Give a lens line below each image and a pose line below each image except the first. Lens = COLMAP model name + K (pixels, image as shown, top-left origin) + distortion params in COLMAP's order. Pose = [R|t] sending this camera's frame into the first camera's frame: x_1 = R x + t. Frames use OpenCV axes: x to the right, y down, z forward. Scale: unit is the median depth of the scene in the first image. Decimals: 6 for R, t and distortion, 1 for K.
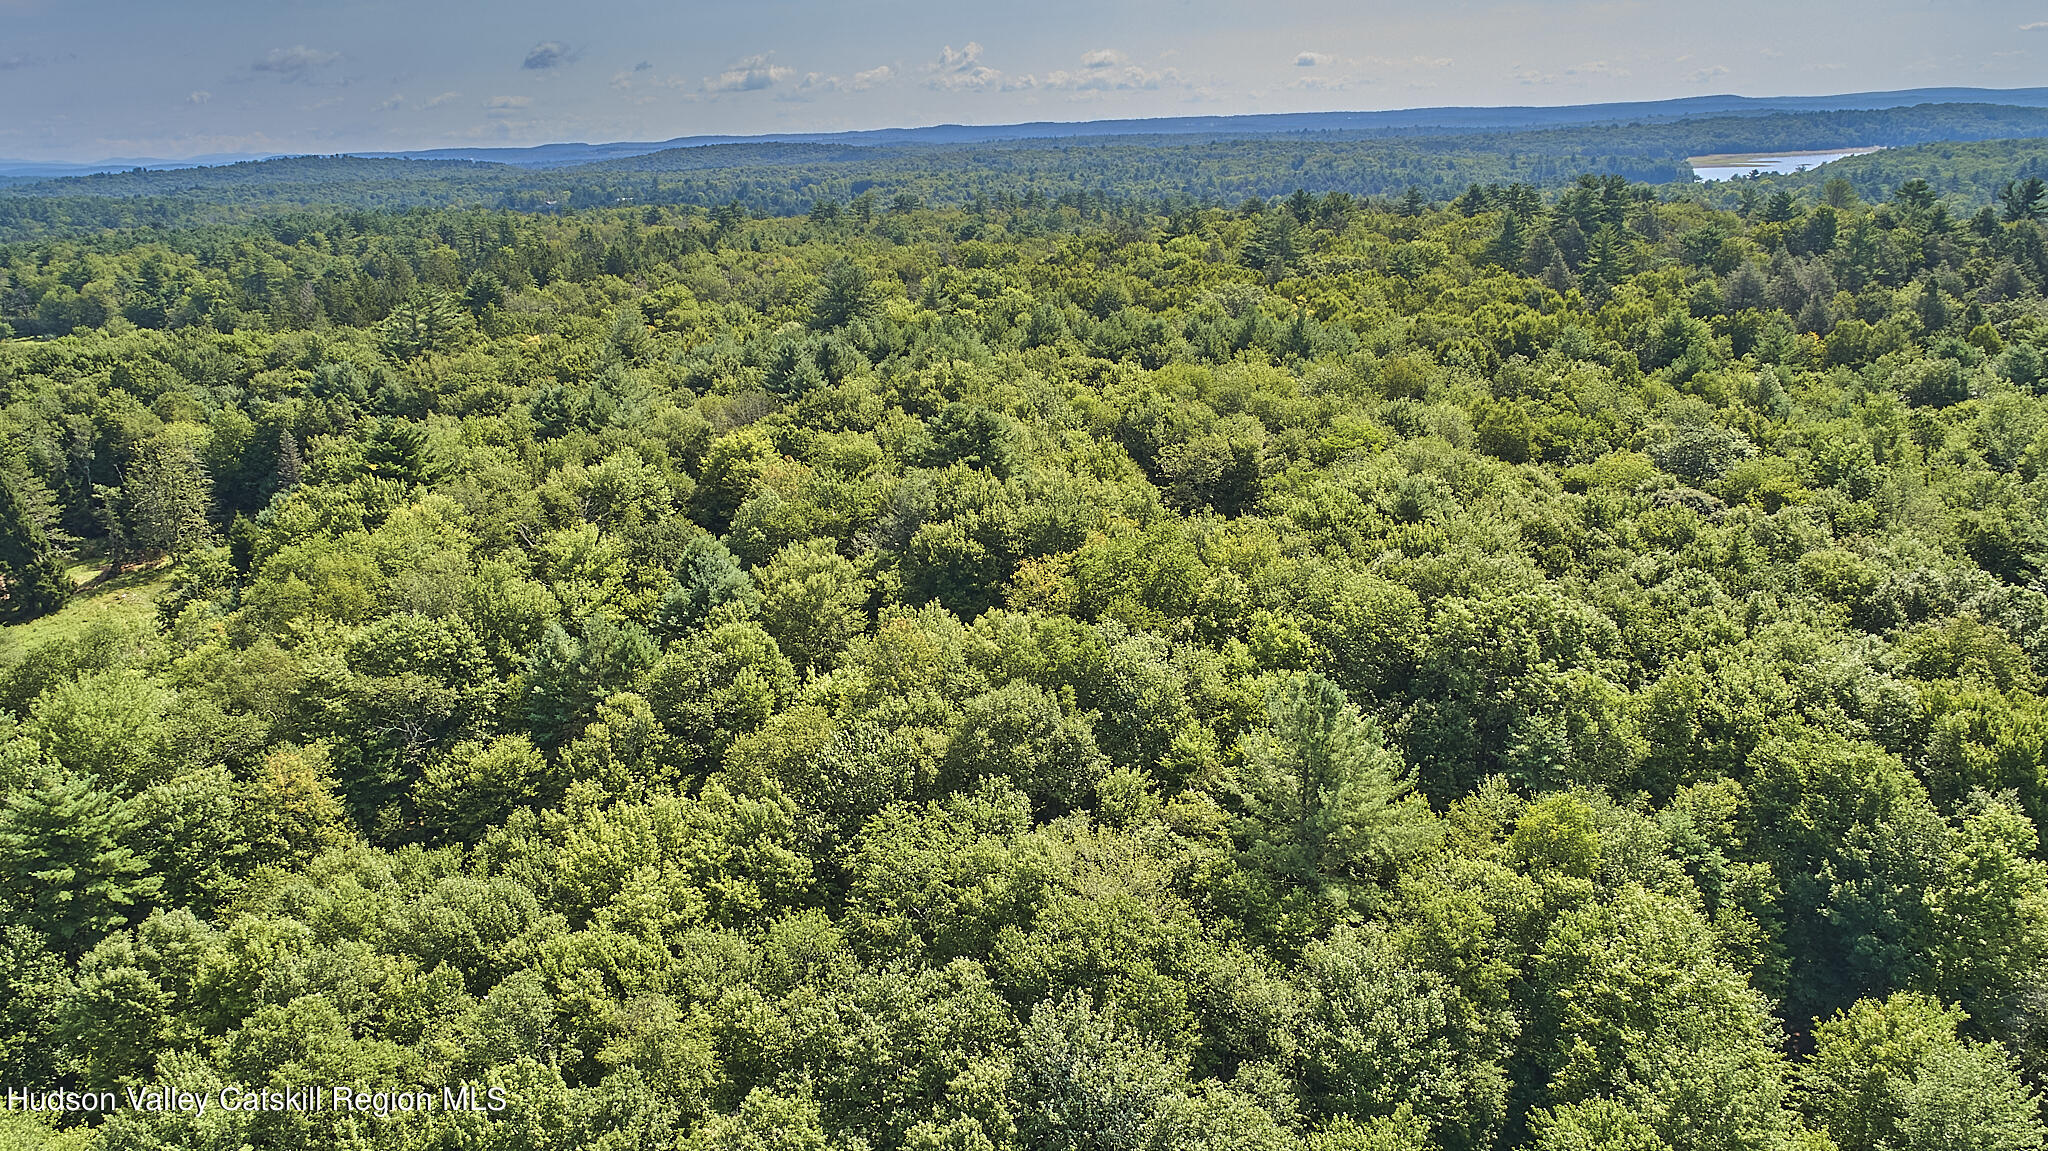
lens RADIAL K [[1384.4, 0, 1024.0], [0, 1384.4, 575.5], [0, 0, 1]] dist [-0.006440, 0.001347]
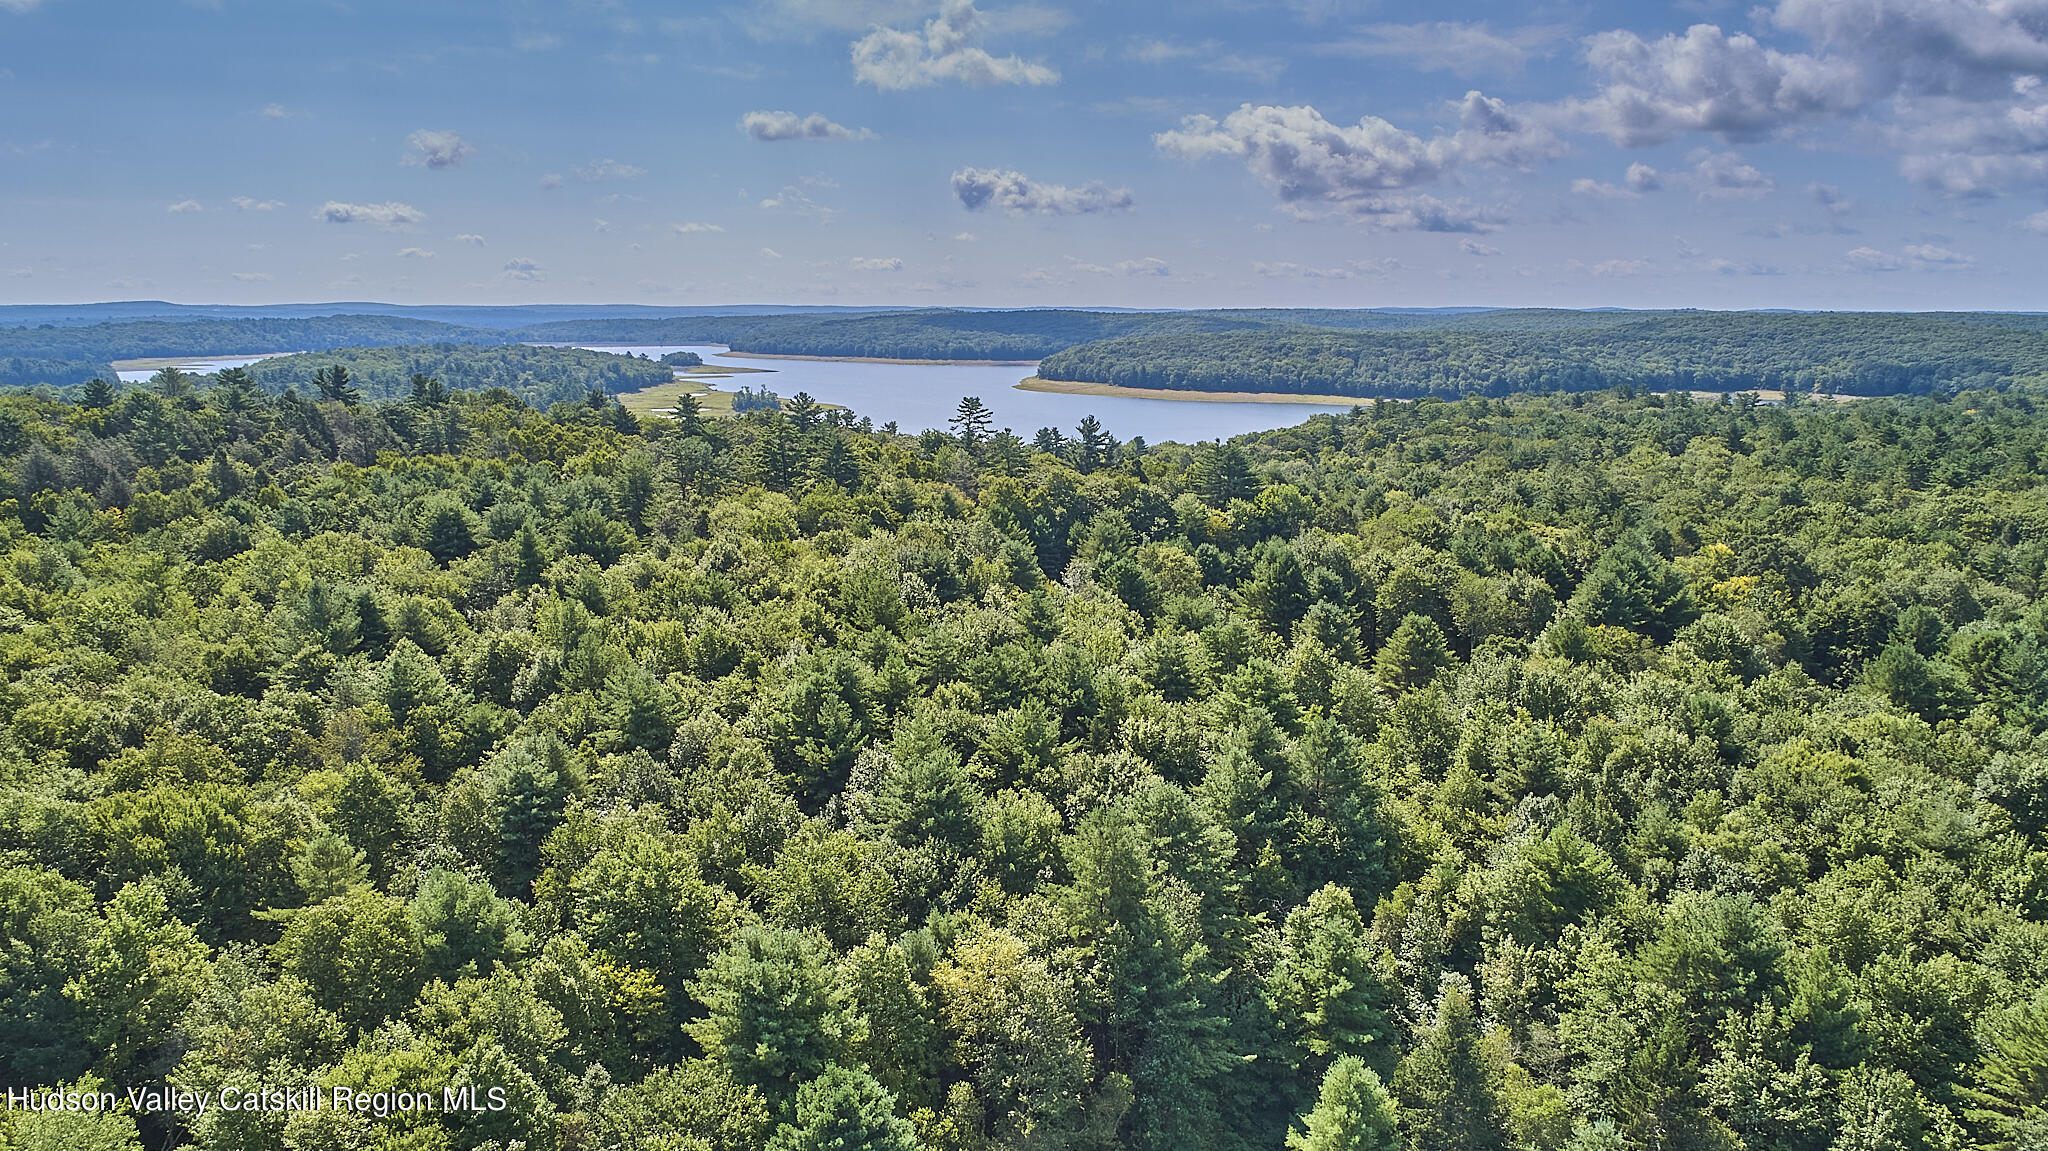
lens RADIAL K [[1384.4, 0, 1024.0], [0, 1384.4, 575.5], [0, 0, 1]] dist [-0.006440, 0.001347]
pose [[0.543014, -0.123055, 0.830658, 0.082004], [0.239277, 0.970870, -0.012593, 0.043537], [-0.804911, 0.205595, 0.556640, -0.088622]]
